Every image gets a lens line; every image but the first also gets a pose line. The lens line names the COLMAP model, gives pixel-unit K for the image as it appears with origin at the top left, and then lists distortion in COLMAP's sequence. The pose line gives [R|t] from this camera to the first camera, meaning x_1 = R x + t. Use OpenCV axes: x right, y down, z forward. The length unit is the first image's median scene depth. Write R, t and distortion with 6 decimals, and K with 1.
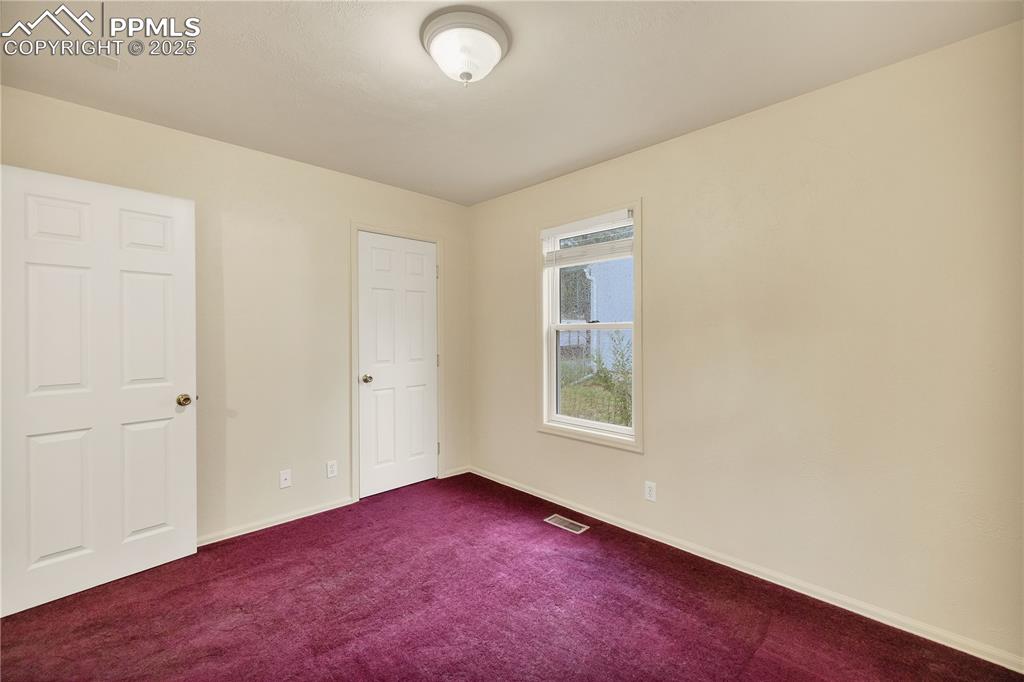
lens RADIAL K [[440.3, 0, 506.1], [0, 440.3, 325.0], [0, 0, 1]] dist [-0.000235, 0.000052]
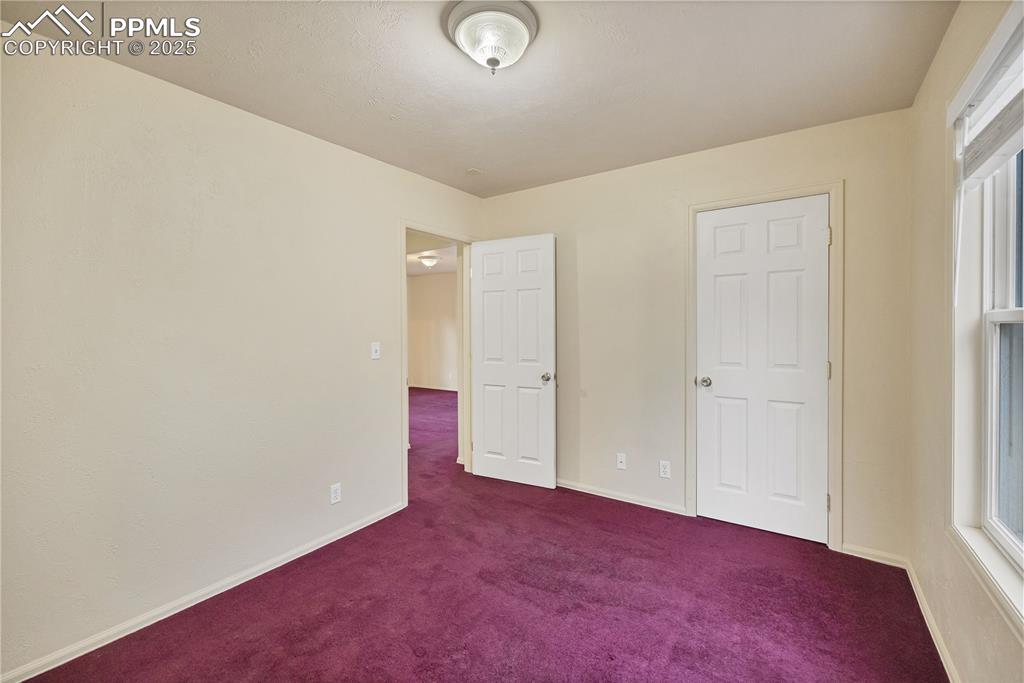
lens RADIAL K [[440.3, 0, 506.1], [0, 440.3, 325.5], [0, 0, 1]] dist [-0.000235, 0.000052]
pose [[0.175789, -0.005780, -0.984411, 0.585953], [0.022799, 0.999738, -0.001798, 0.004998], [0.984164, -0.022128, 0.175874, 0.579871]]
